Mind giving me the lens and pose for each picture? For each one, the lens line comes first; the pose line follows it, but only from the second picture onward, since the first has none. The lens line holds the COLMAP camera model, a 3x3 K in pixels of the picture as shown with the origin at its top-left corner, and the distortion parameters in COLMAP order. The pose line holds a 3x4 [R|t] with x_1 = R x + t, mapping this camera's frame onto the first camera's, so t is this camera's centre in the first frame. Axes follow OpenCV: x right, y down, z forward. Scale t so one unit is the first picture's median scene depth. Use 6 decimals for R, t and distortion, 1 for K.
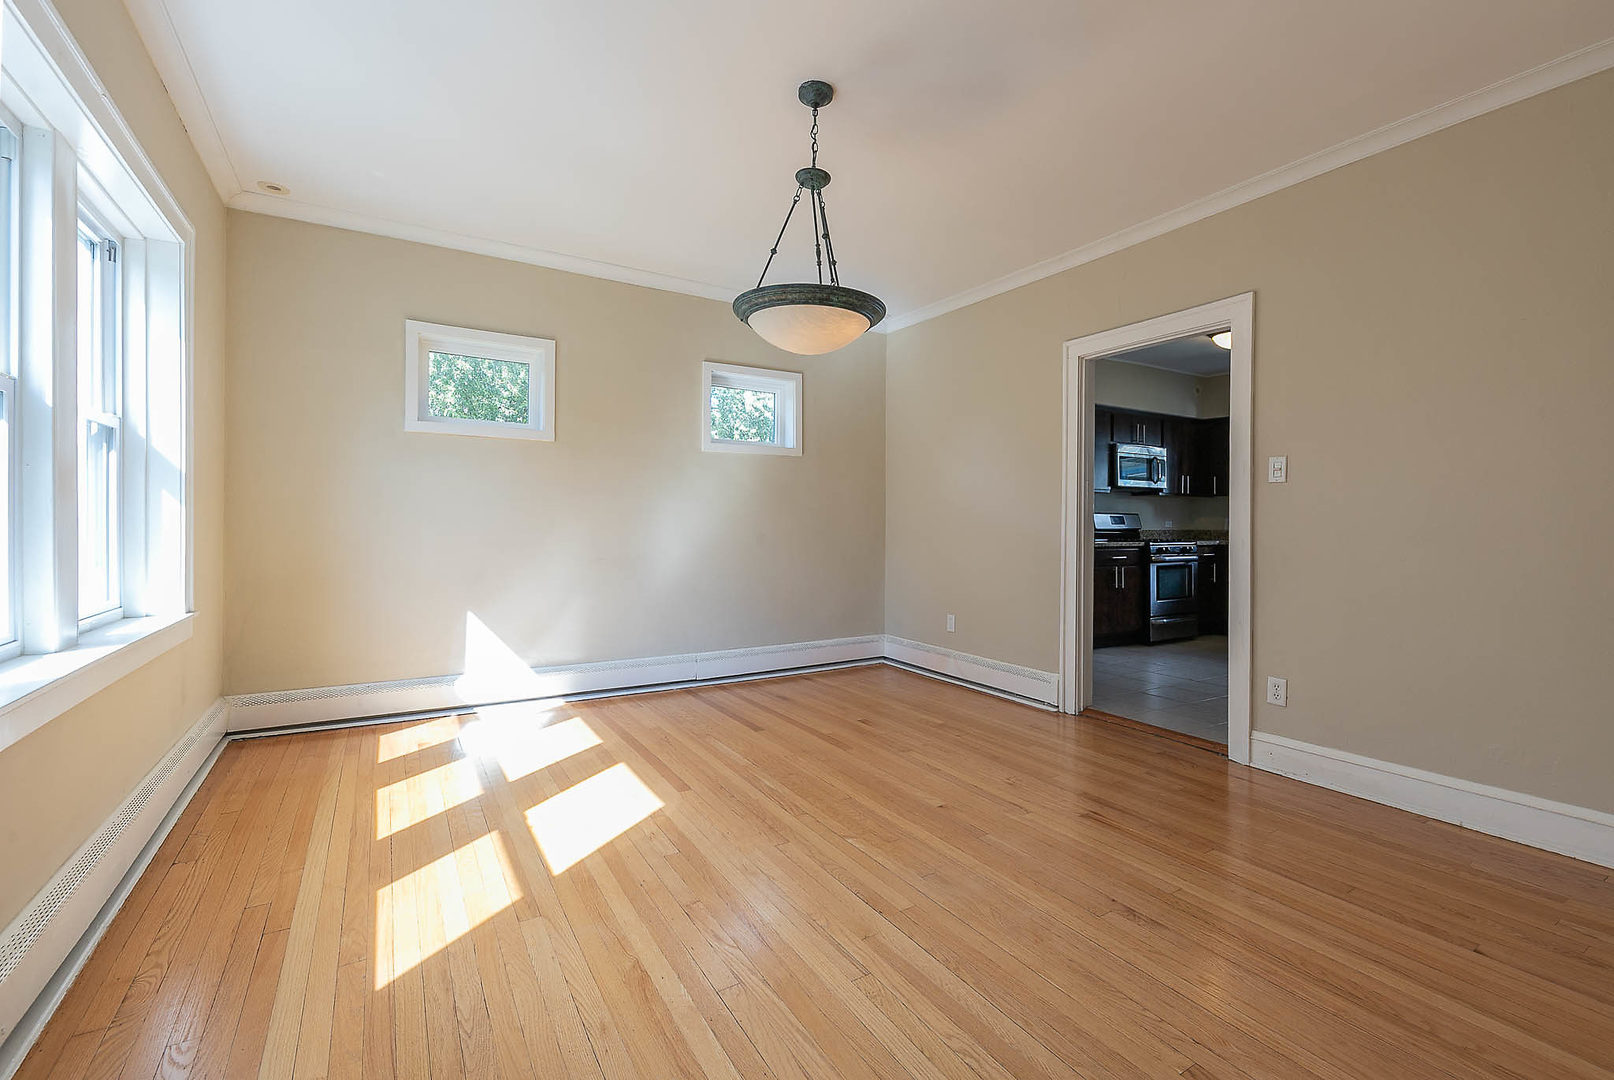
lens RADIAL K [[691.0, 0, 814.6], [0, 691.0, 536.9], [0, 0, 1]] dist [0.007395, -0.002437]
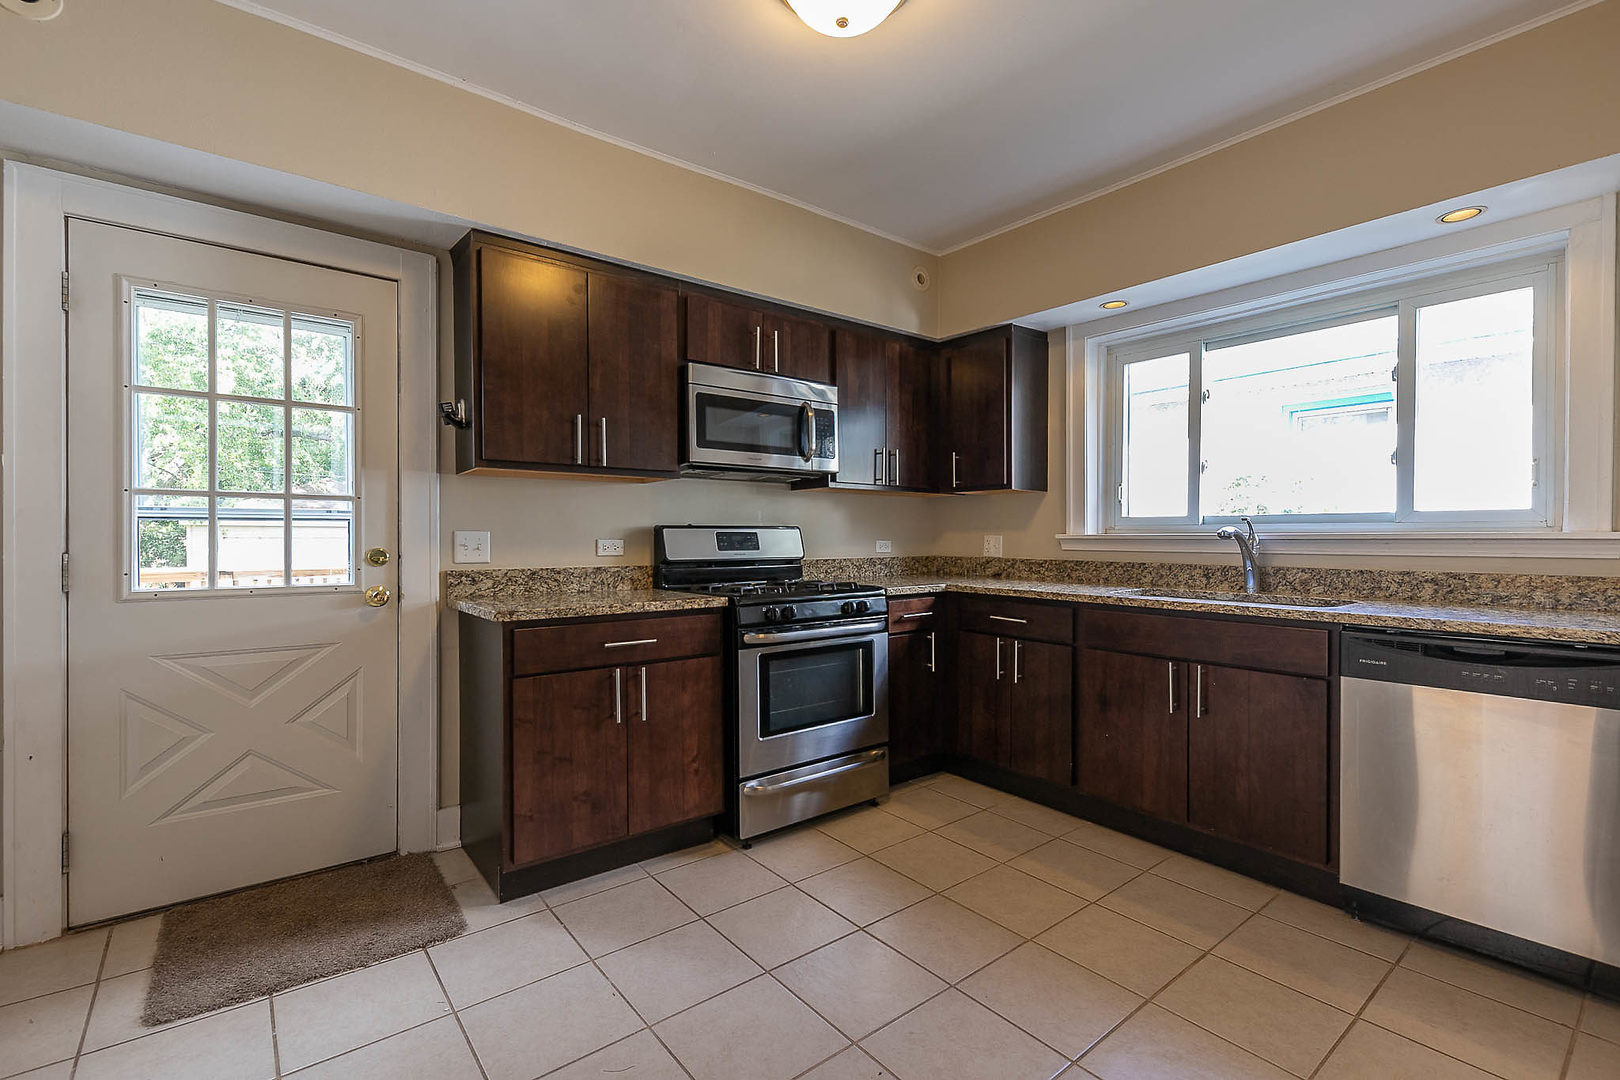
lens RADIAL K [[721.9, 0, 838.7], [0, 721.9, 541.3], [0, 0, 1]] dist [0.006212, -0.001789]
pose [[0.989800, -0.007412, 0.142271, 0.450268], [0.008907, 0.999912, -0.009874, -0.019165], [-0.142186, 0.011041, 0.989778, 0.530340]]
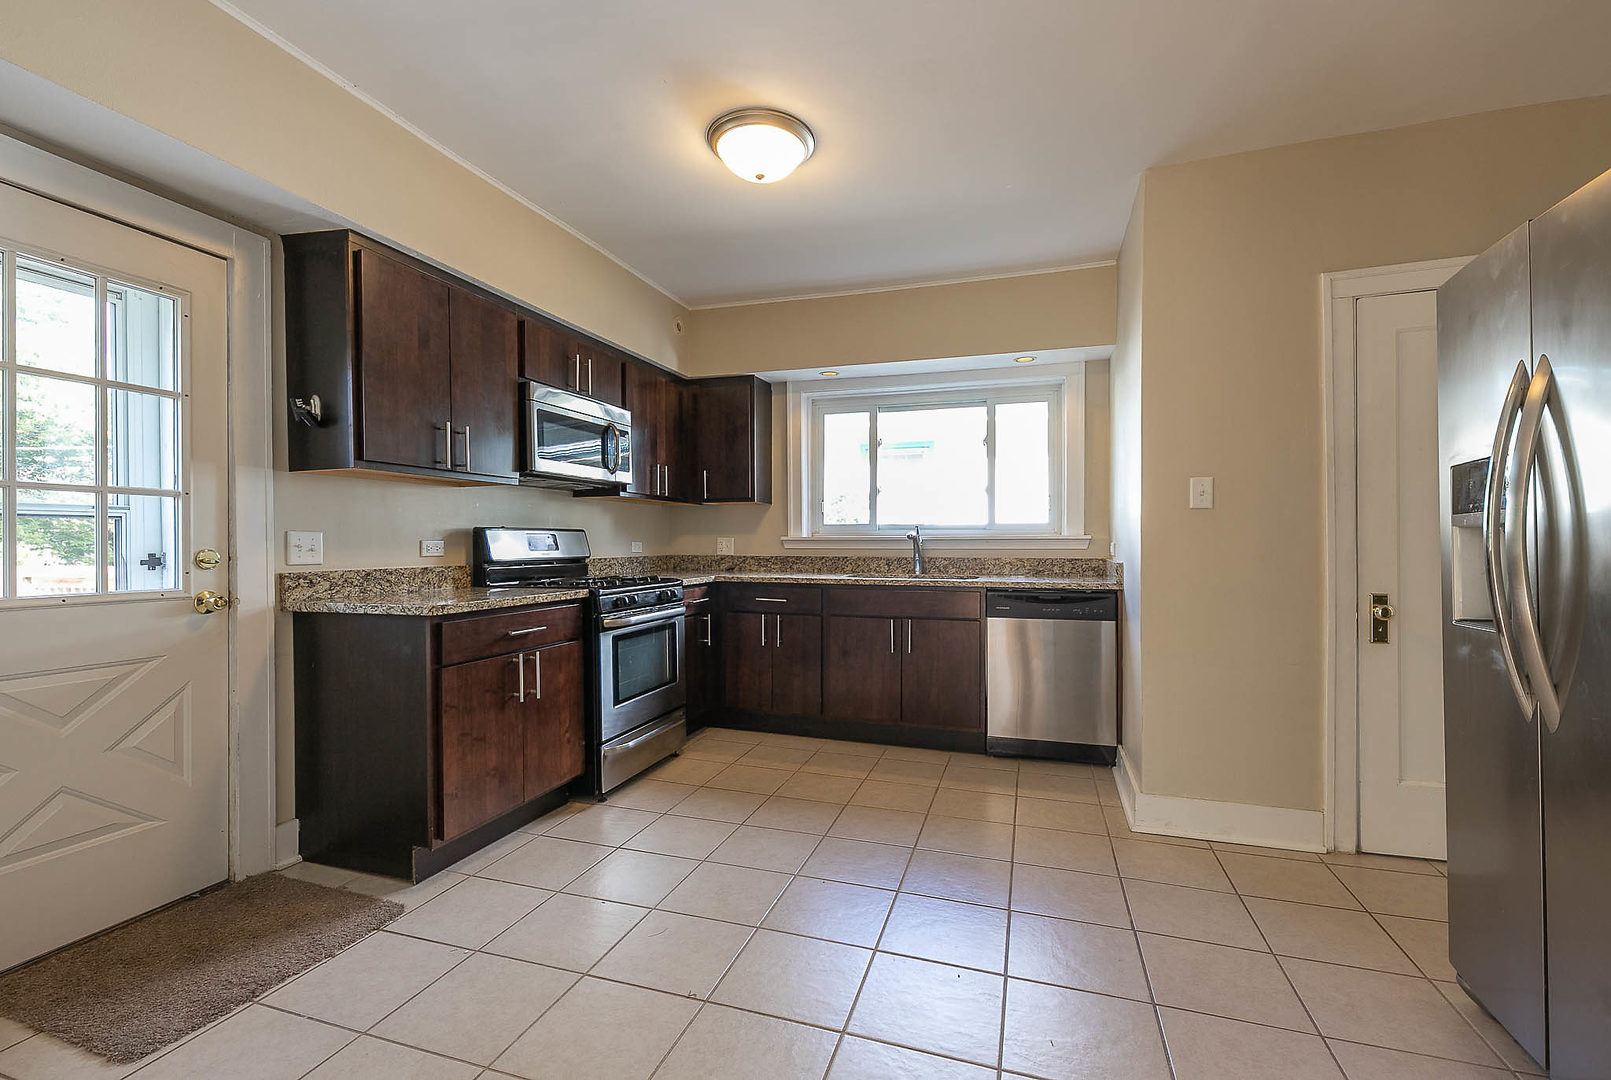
lens RADIAL K [[689.7, 0, 821.3], [0, 689.7, 541.6], [0, 0, 1]] dist [0.007395, -0.002437]
pose [[0.754150, -0.008283, 0.656650, 0.266123], [0.018045, 0.999804, -0.008113, -0.017151], [-0.656454, 0.017967, 0.754152, 0.497433]]
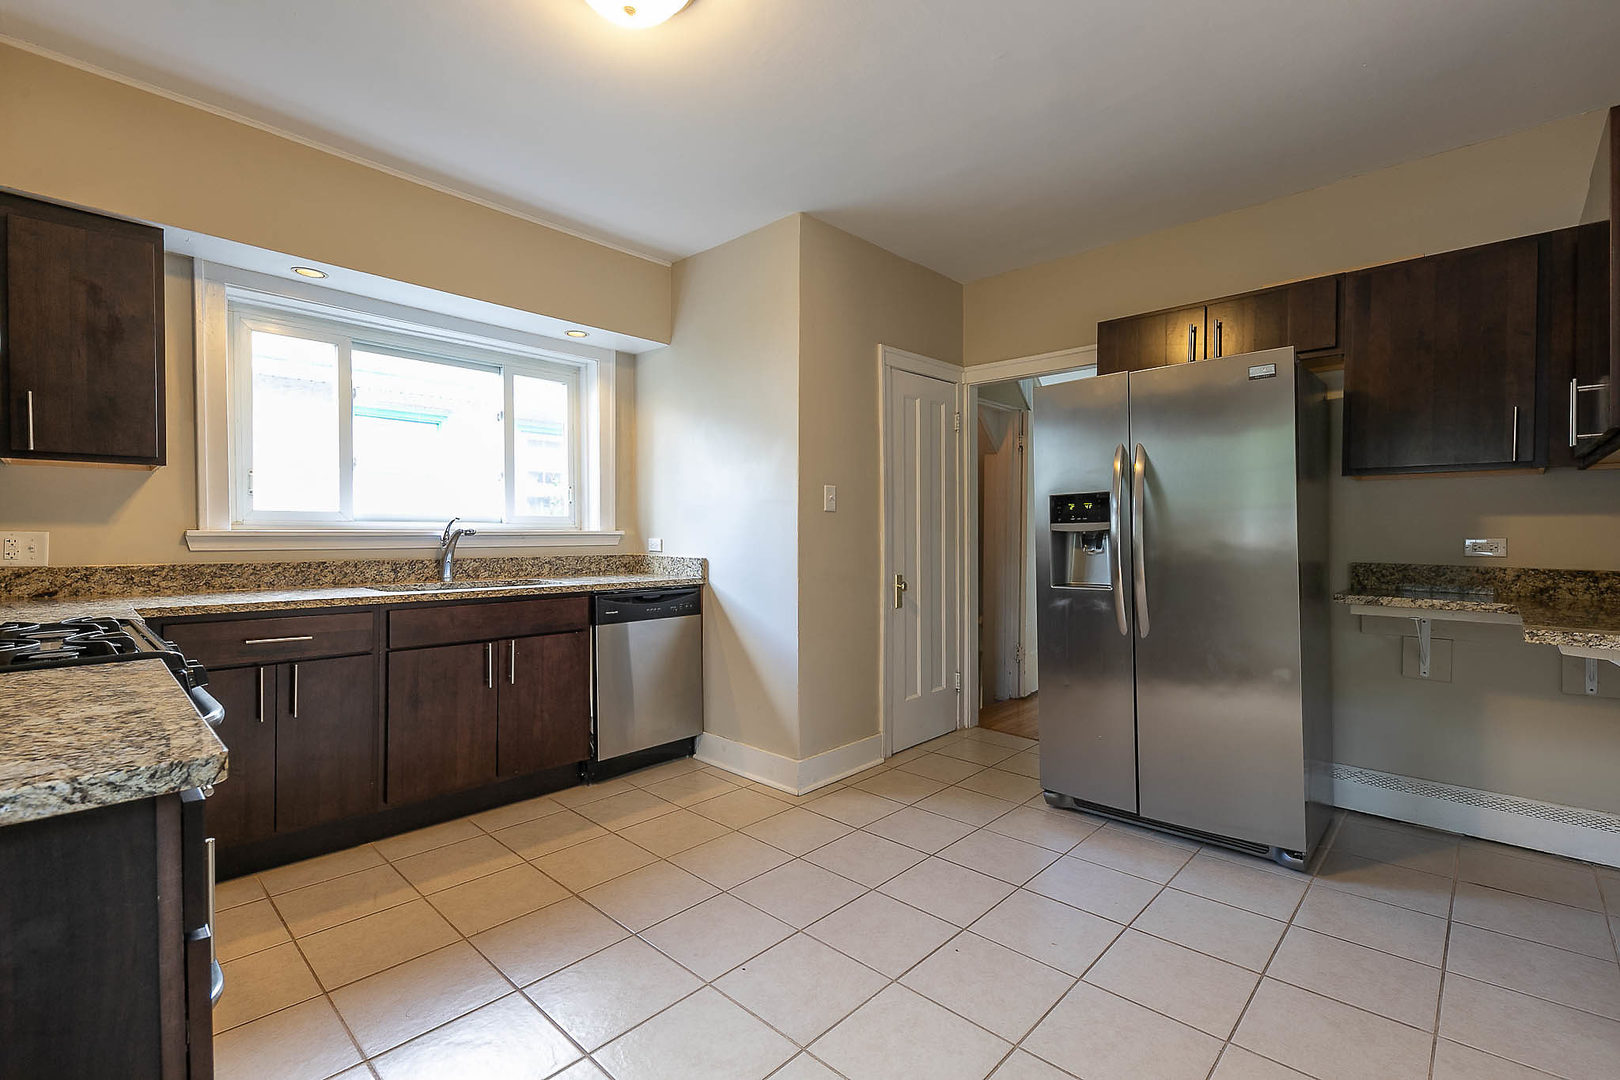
lens RADIAL K [[721.9, 0, 788.6], [0, 721.9, 536.2], [0, 0, 1]] dist [0.006212, -0.001789]
pose [[-0.253564, -0.013060, 0.967230, 0.207587], [0.013812, 0.999758, 0.017120, -0.027467], [-0.967220, 0.017701, -0.253323, 0.820933]]
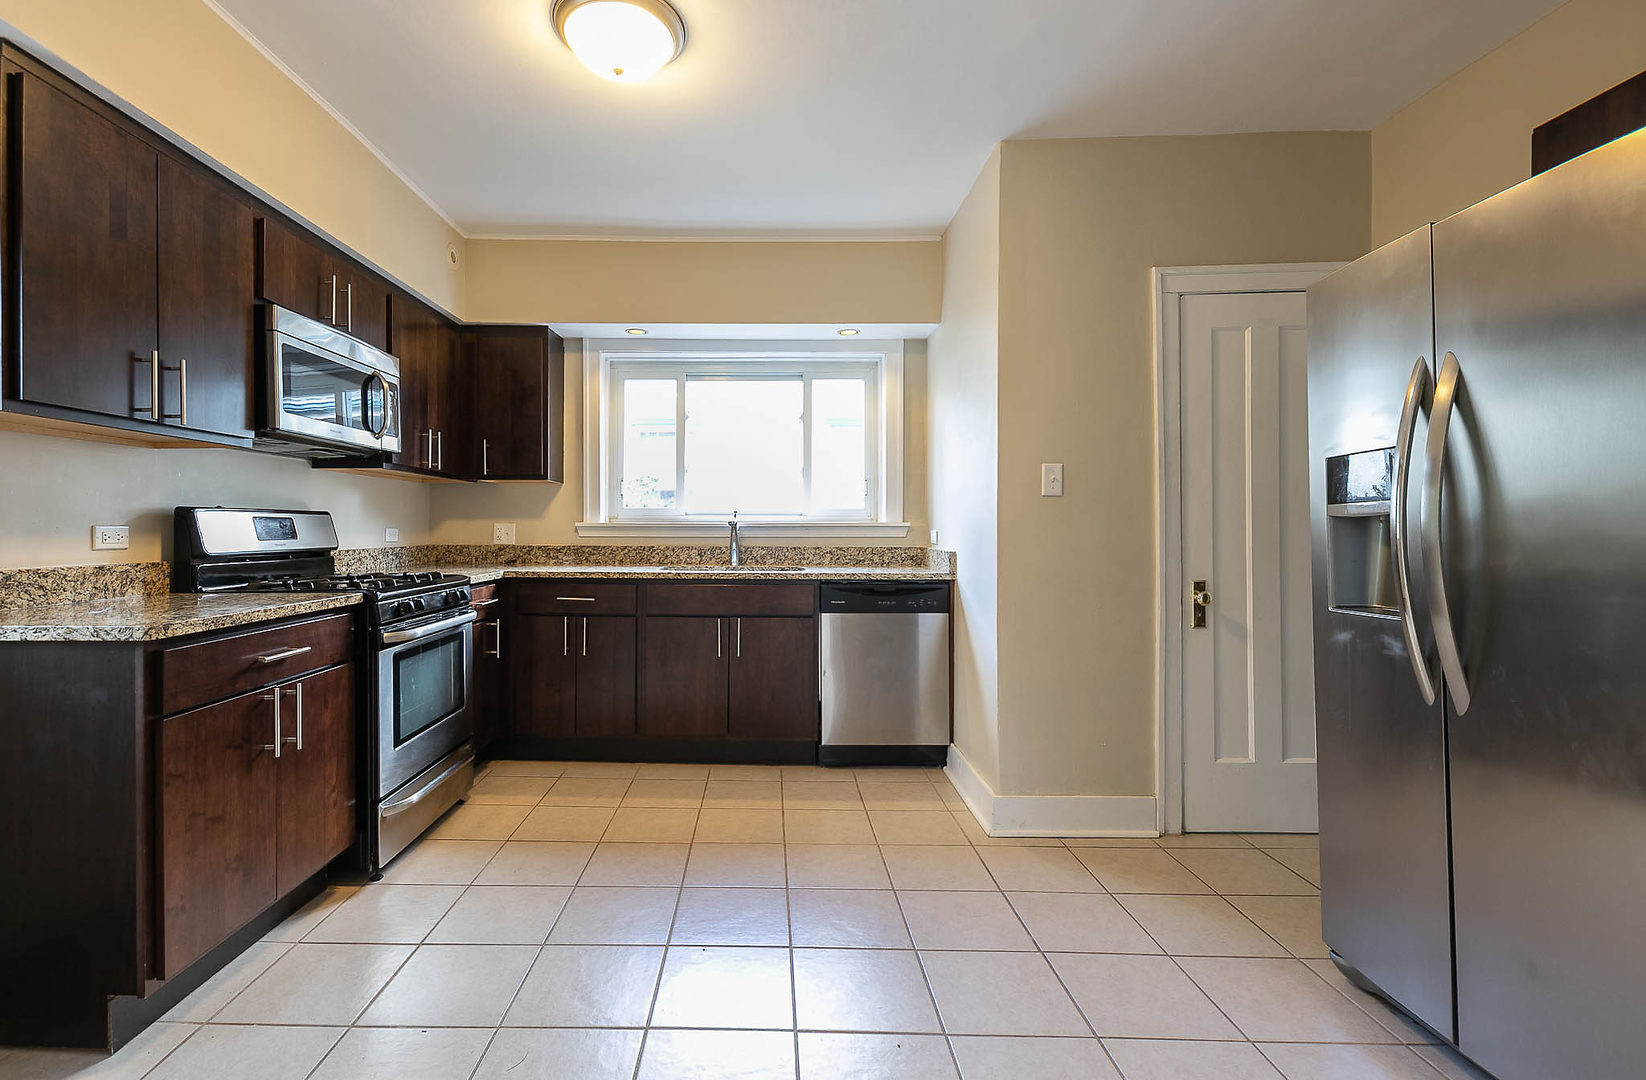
lens RADIAL K [[733.5, 0, 734.5], [0, 733.5, 522.6], [0, 0, 1]] dist [0.006212, -0.001789]
pose [[0.545368, -0.000550, 0.838197, 0.247872], [0.016636, 0.999810, -0.010168, -0.019557], [-0.838032, 0.019489, 0.545273, 0.593602]]
